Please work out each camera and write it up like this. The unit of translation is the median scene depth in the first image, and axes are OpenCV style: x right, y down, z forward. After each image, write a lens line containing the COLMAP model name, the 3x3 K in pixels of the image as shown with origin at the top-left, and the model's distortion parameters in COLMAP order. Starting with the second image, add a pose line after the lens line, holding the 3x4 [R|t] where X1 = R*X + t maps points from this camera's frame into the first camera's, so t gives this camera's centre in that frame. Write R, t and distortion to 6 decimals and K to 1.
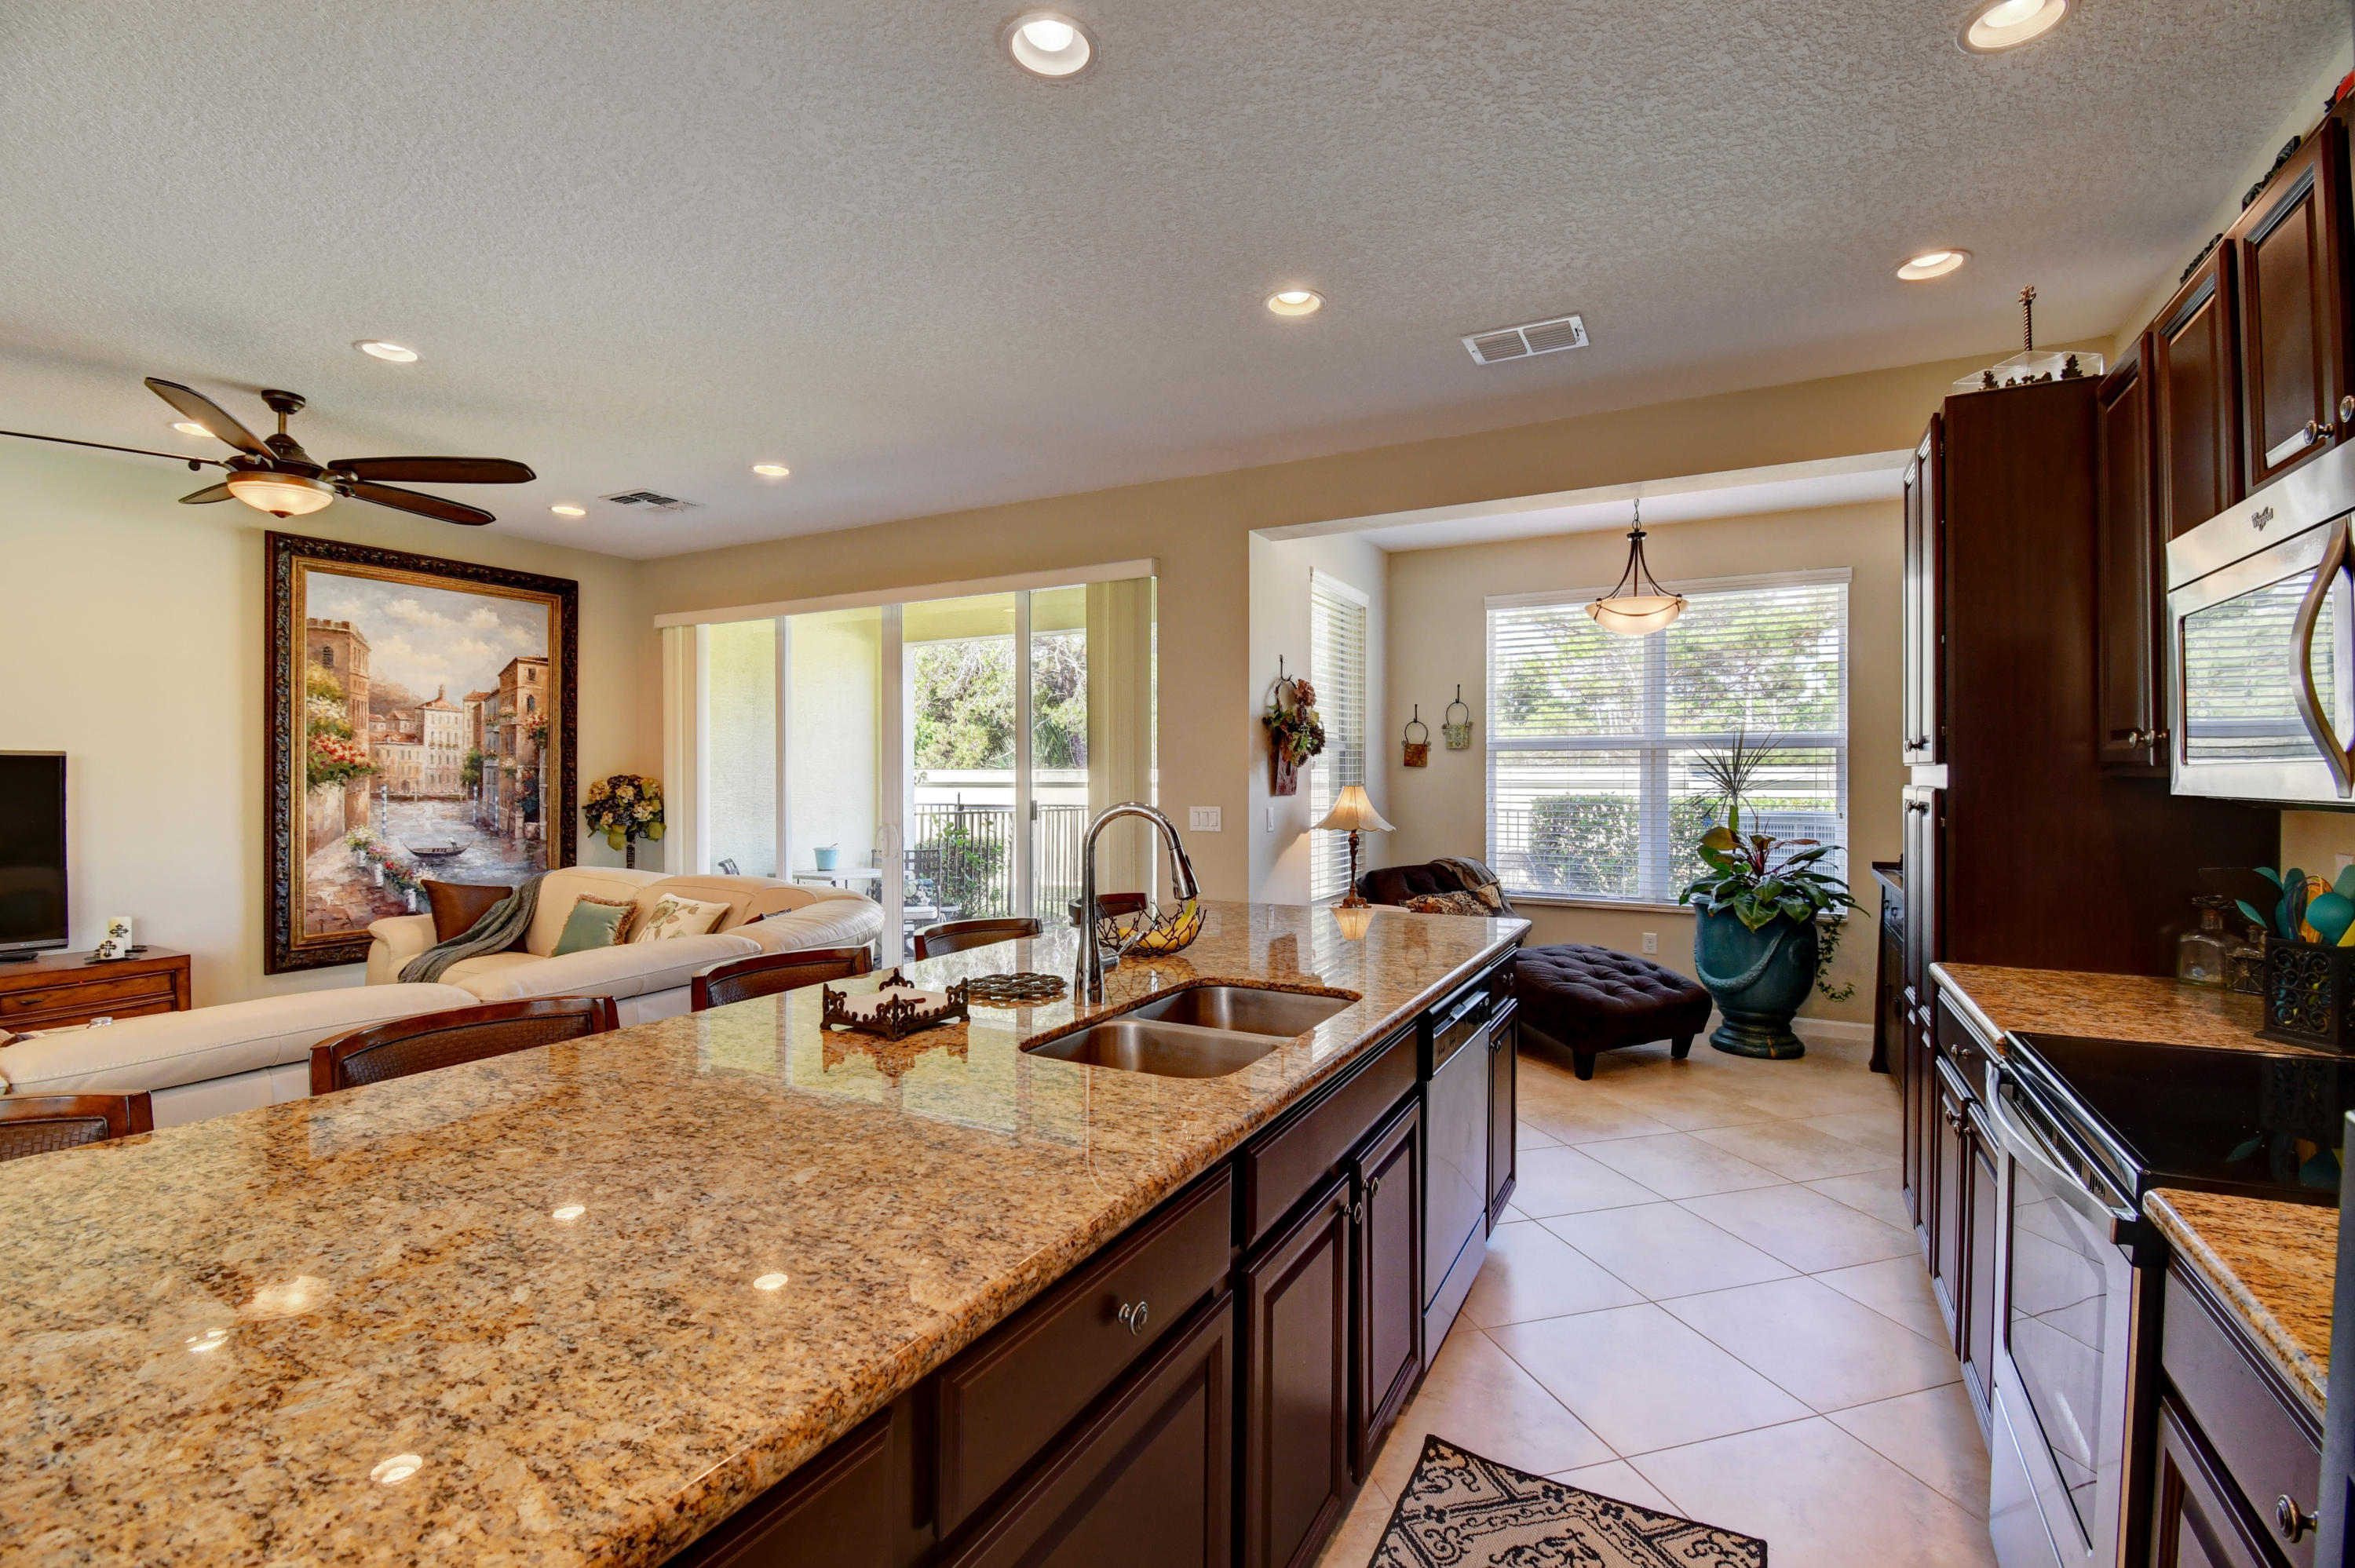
lens RADIAL K [[1042.4, 0, 1172.3], [0, 1042.4, 782.8], [0, 0, 1]] dist [0.019042, -0.026380]
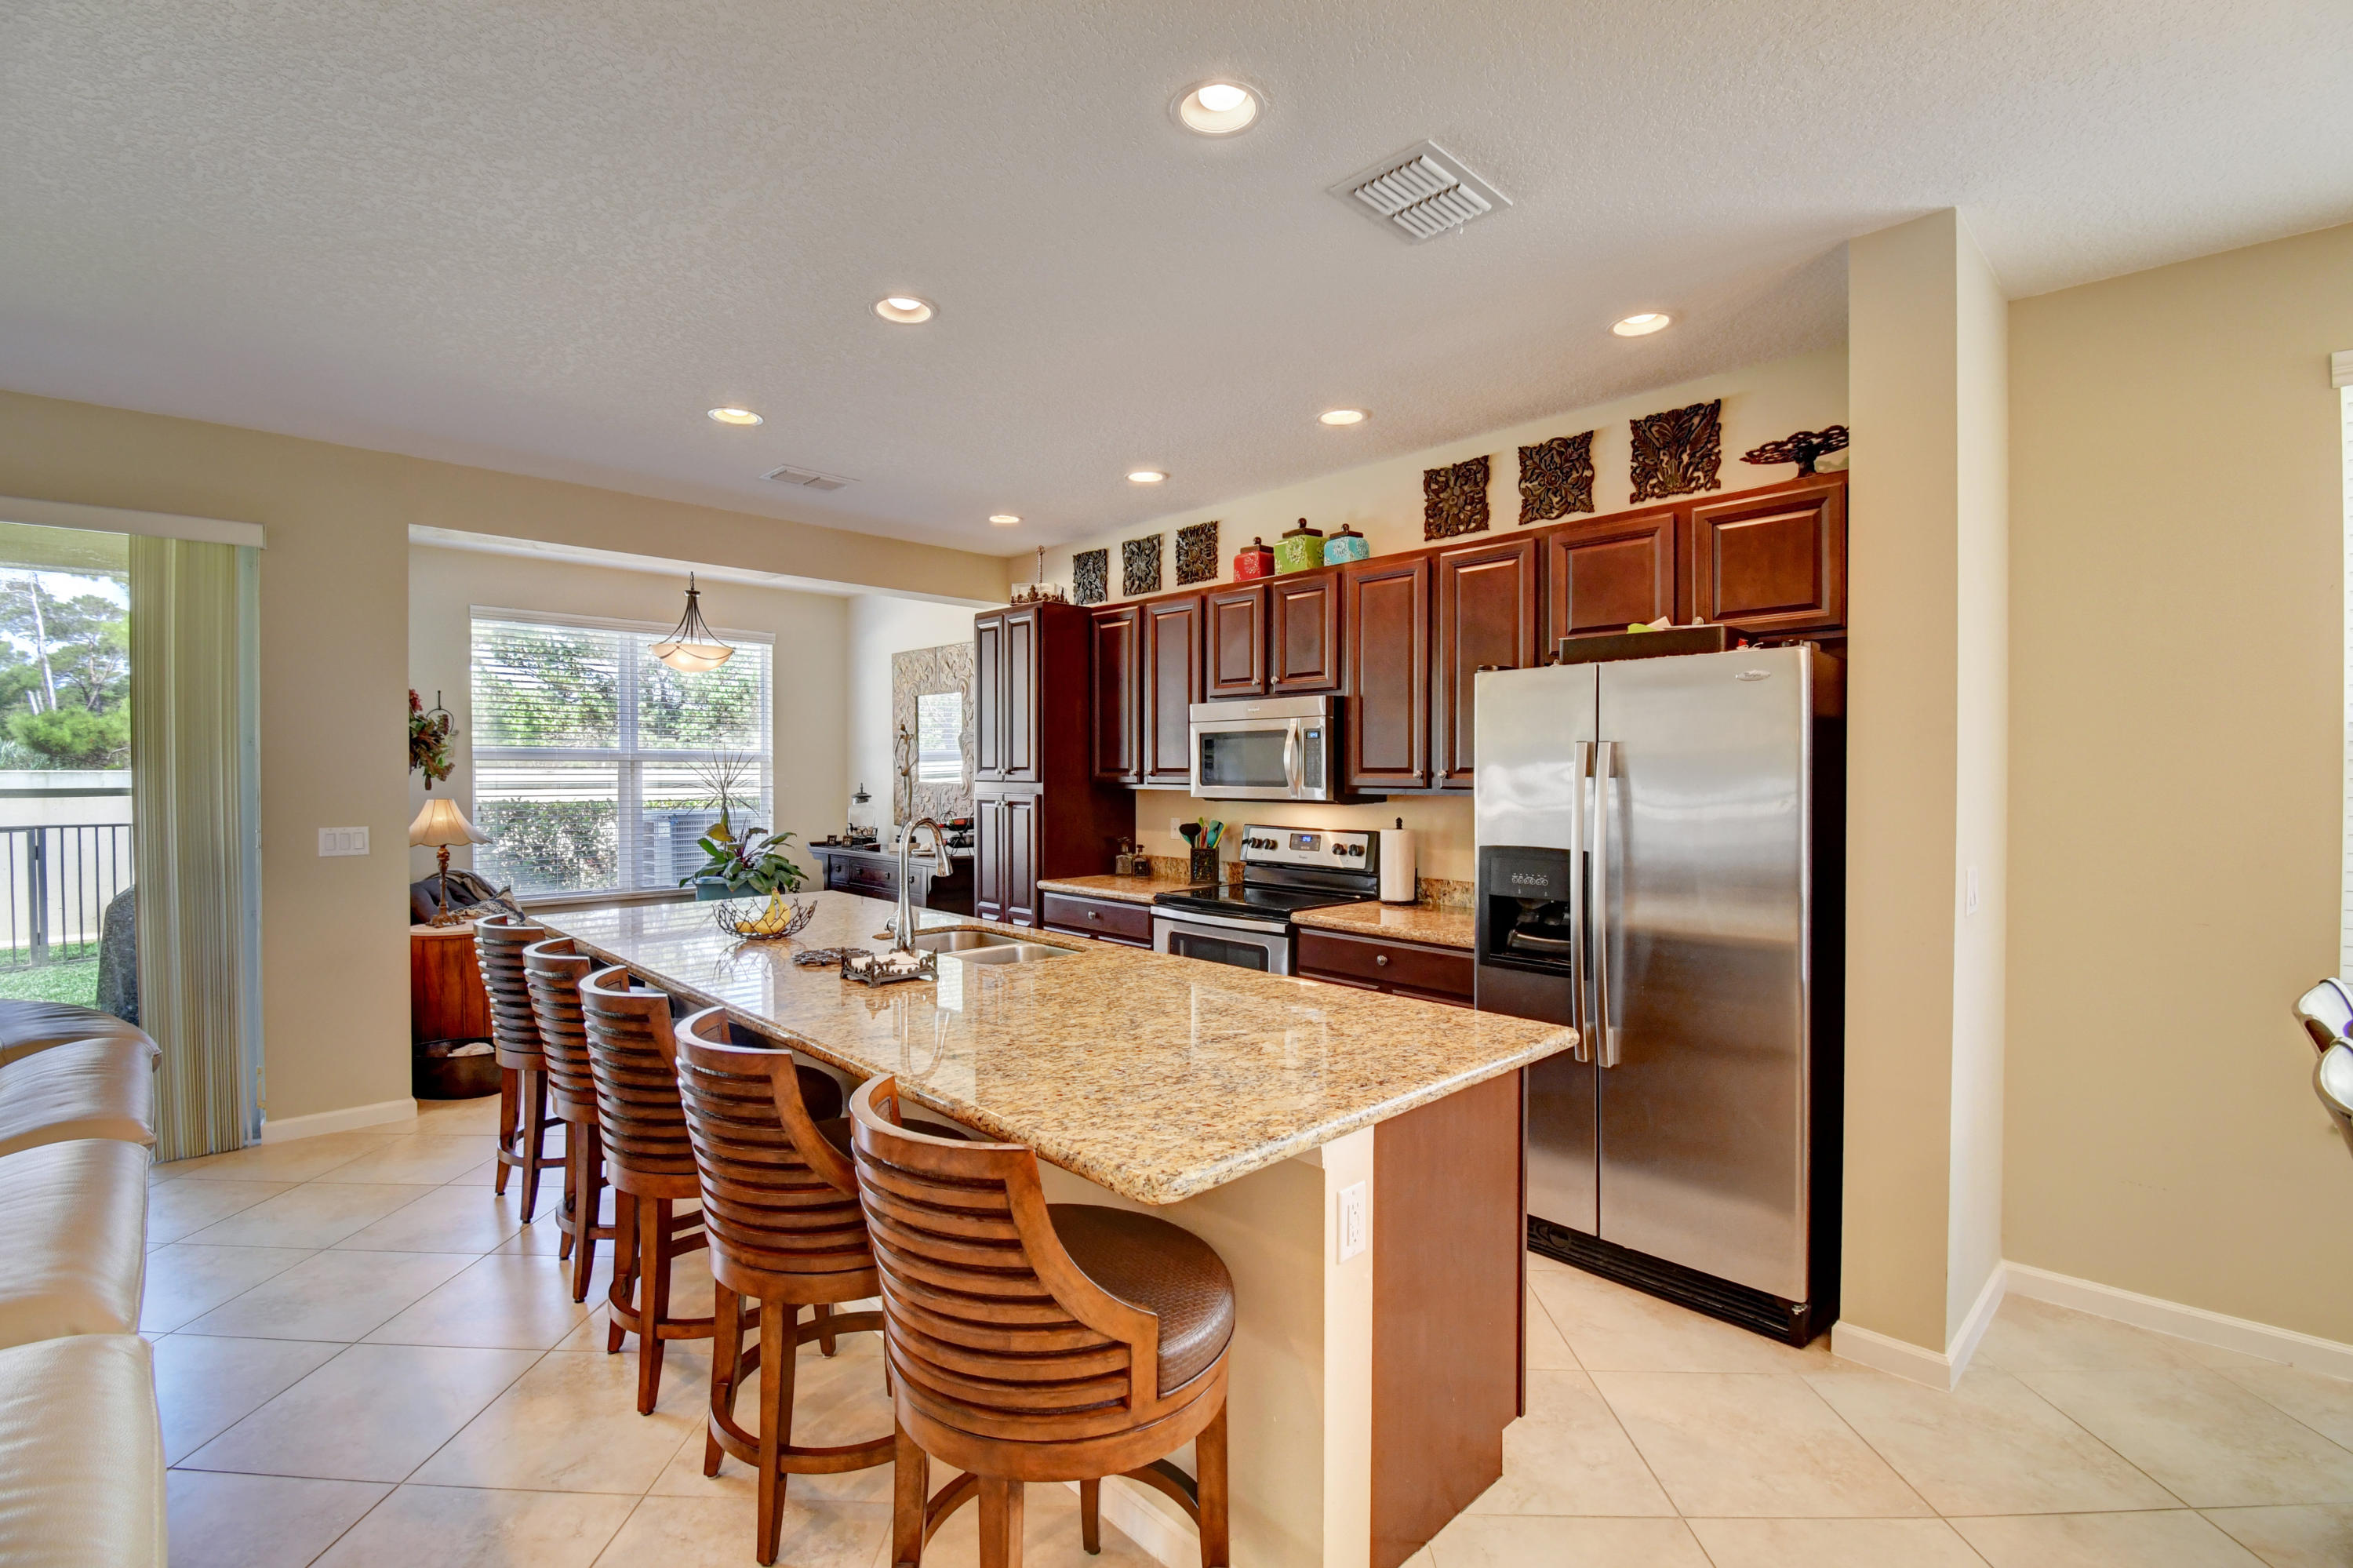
lens RADIAL K [[1041.7, 0, 1171.3], [0, 1041.7, 782.8], [0, 0, 1]] dist [0.019042, -0.026380]
pose [[0.304628, -0.010126, 0.952418, -0.544515], [0.006009, 0.999944, 0.008709, -0.016290], [-0.952453, 0.003070, 0.304671, 0.072294]]
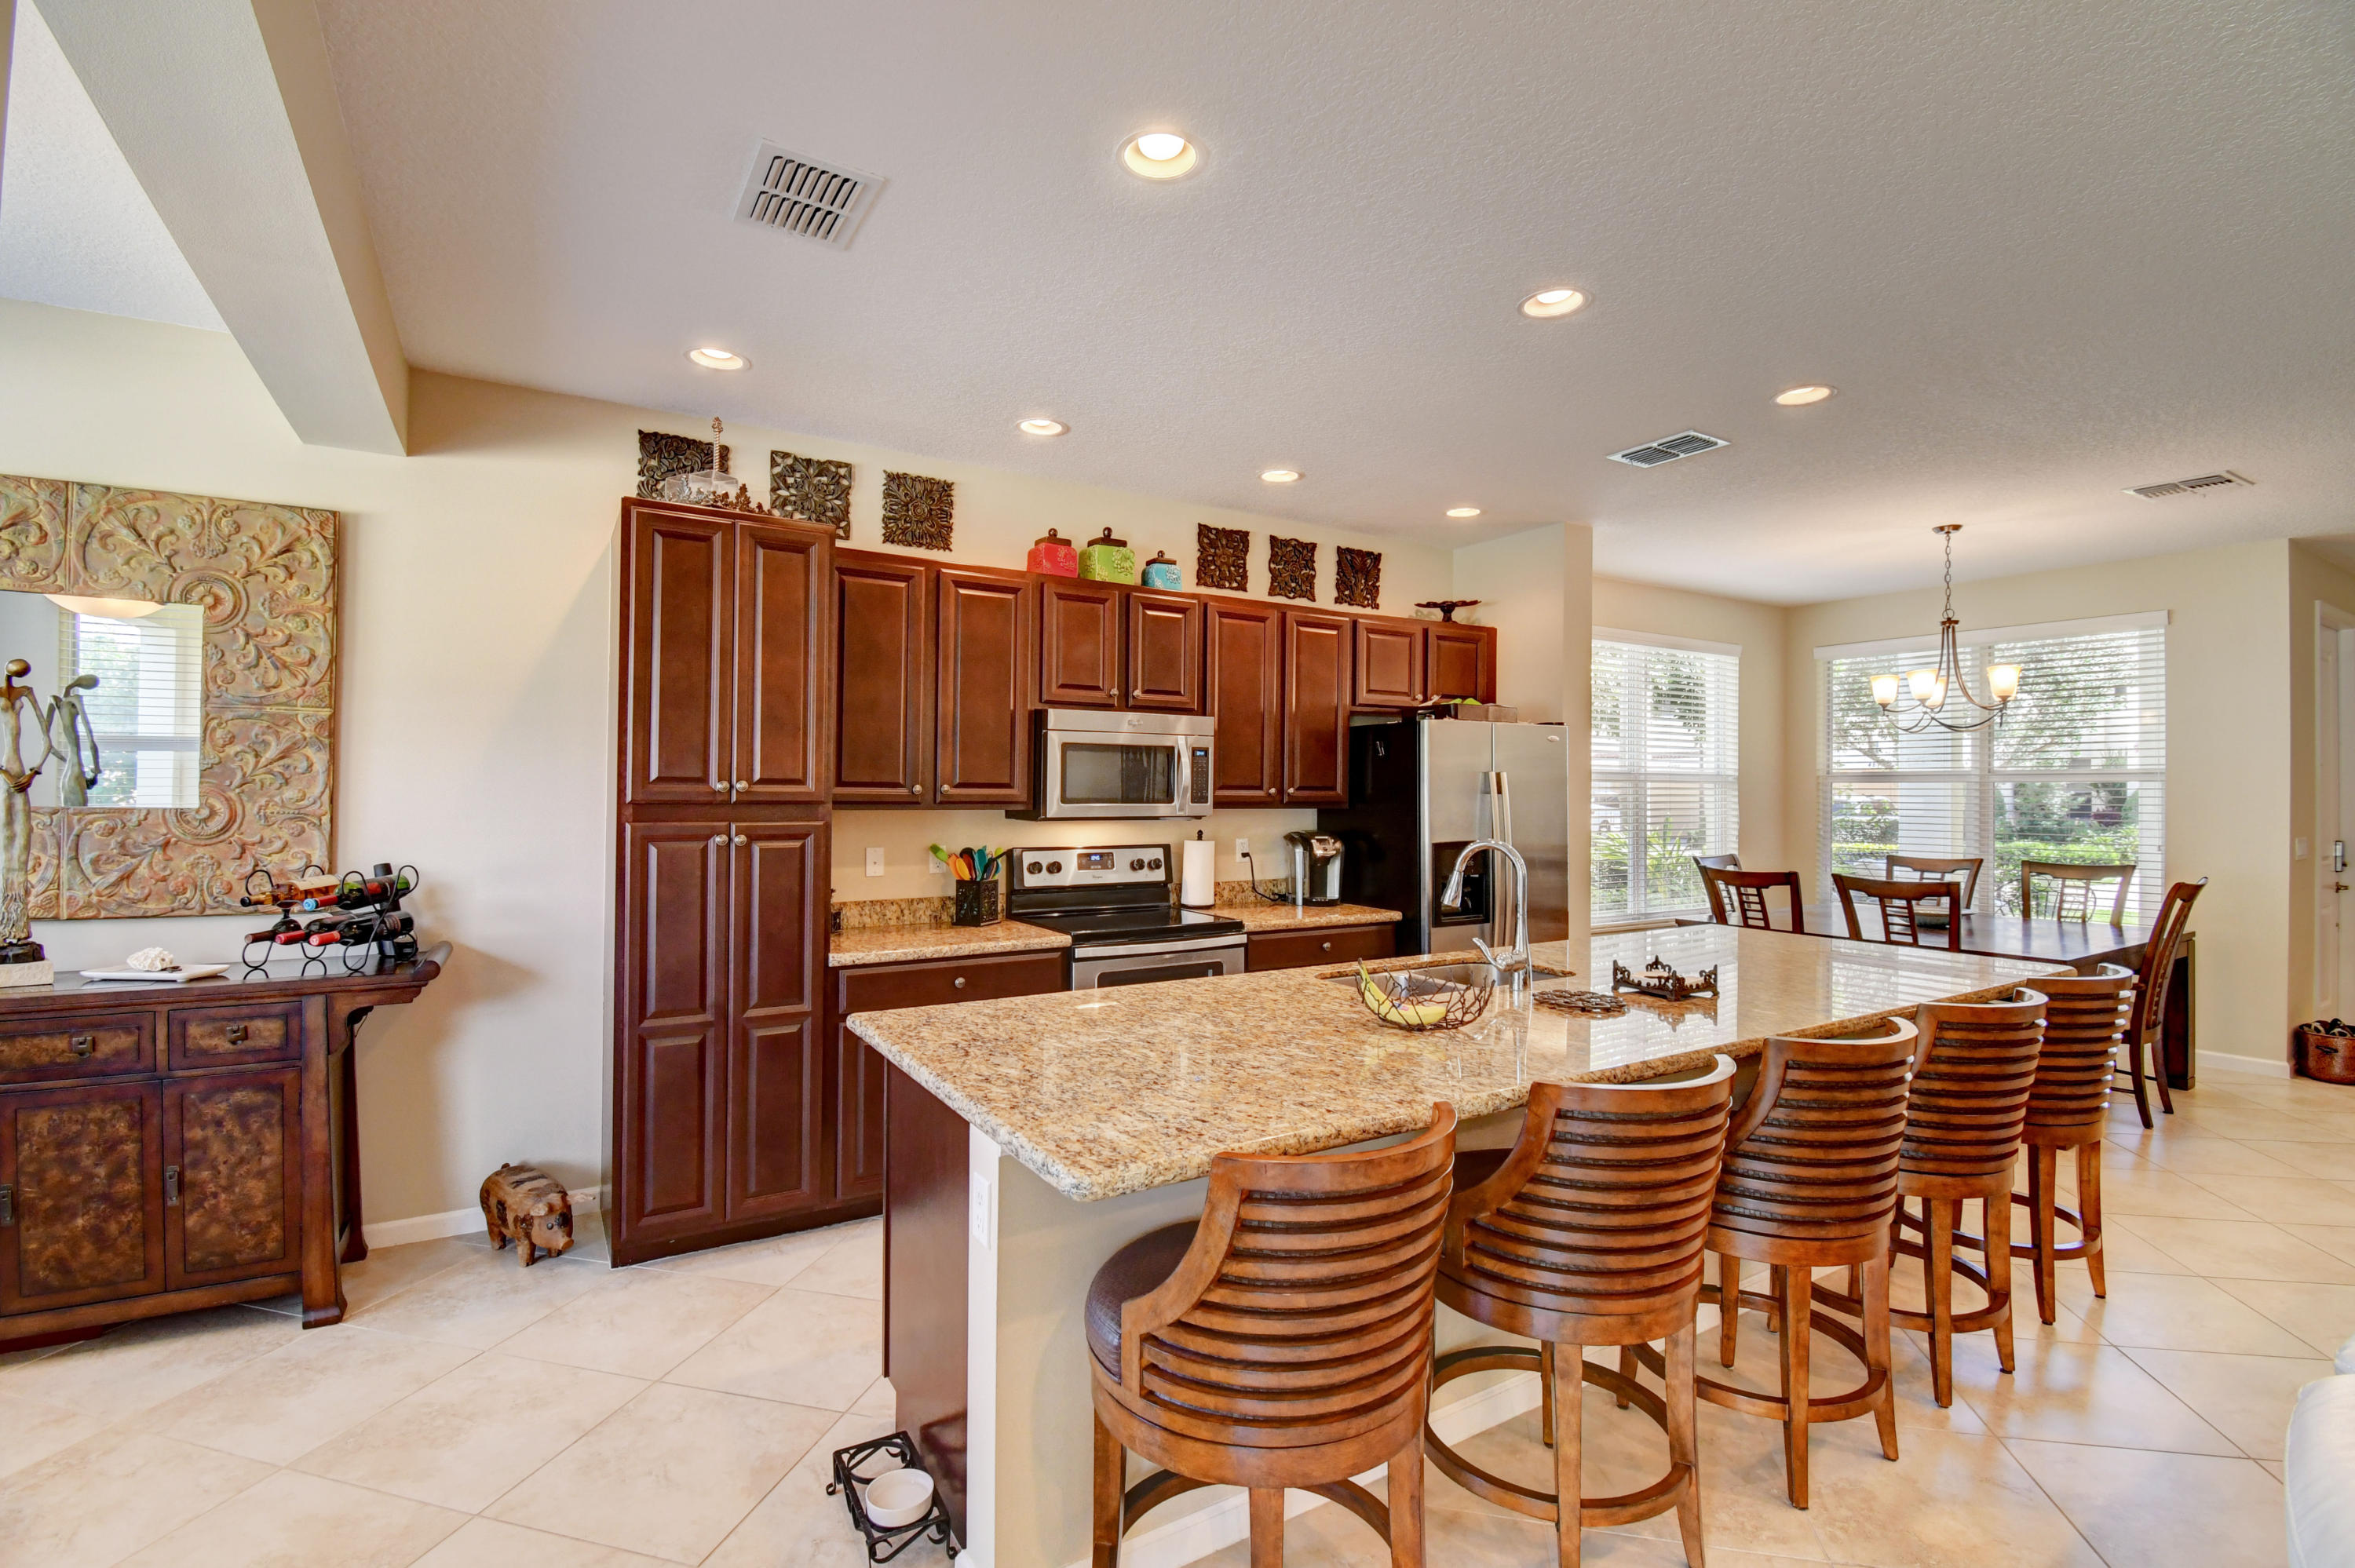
lens RADIAL K [[1042.4, 0, 1172.3], [0, 1042.4, 782.8], [0, 0, 1]] dist [0.019042, -0.026380]
pose [[-0.868728, -0.002839, 0.495282, -0.141334], [-0.003522, 0.999994, -0.000446, -0.021557], [-0.495277, -0.002132, -0.868732, 0.947633]]
